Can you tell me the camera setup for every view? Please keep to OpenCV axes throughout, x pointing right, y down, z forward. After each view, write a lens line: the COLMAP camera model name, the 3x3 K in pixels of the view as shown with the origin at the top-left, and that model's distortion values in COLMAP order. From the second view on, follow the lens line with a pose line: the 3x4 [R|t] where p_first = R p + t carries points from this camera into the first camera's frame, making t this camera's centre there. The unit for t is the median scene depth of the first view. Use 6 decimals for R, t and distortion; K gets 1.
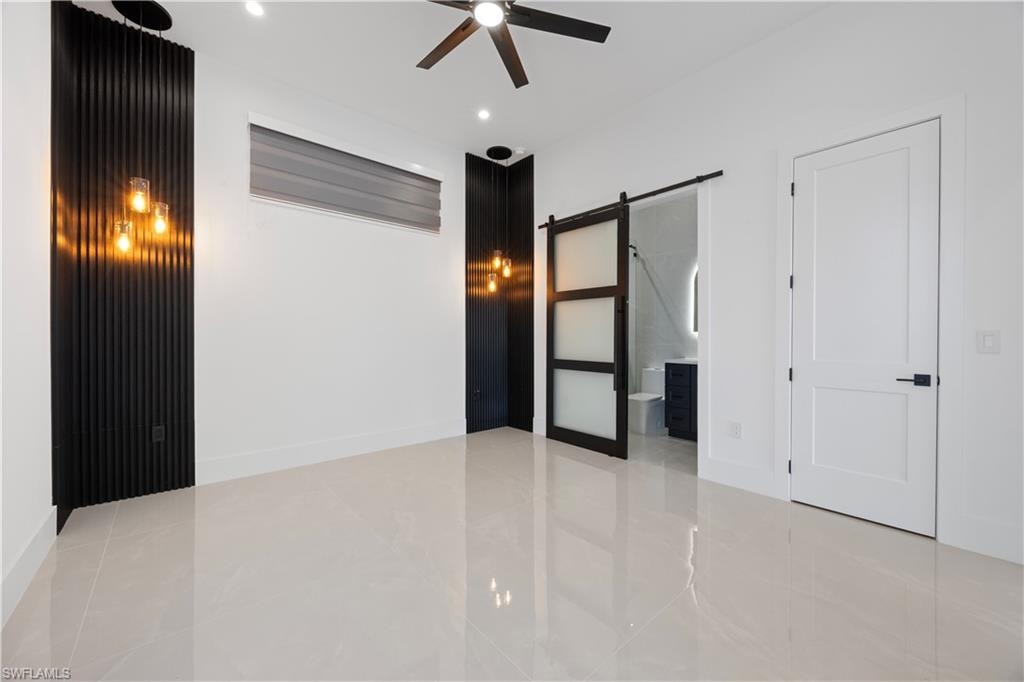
lens RADIAL K [[390.0, 0, 514.9], [0, 390.0, 349.0], [0, 0, 1]] dist [-0.000037, -0.000056]
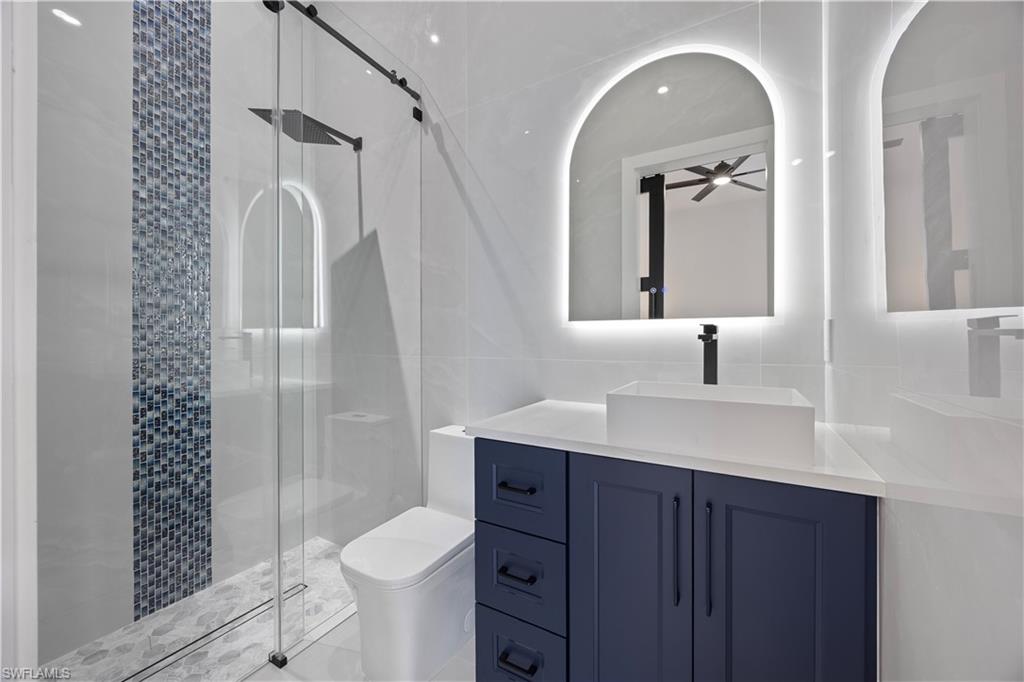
lens RADIAL K [[390.0, 0, 514.9], [0, 390.0, 349.0], [0, 0, 1]] dist [-0.000037, -0.000056]
pose [[0.940596, -0.003966, 0.339505, 0.273296], [0.010007, 0.999821, -0.016046, -0.014048], [-0.339381, 0.018490, 0.940467, 0.637754]]
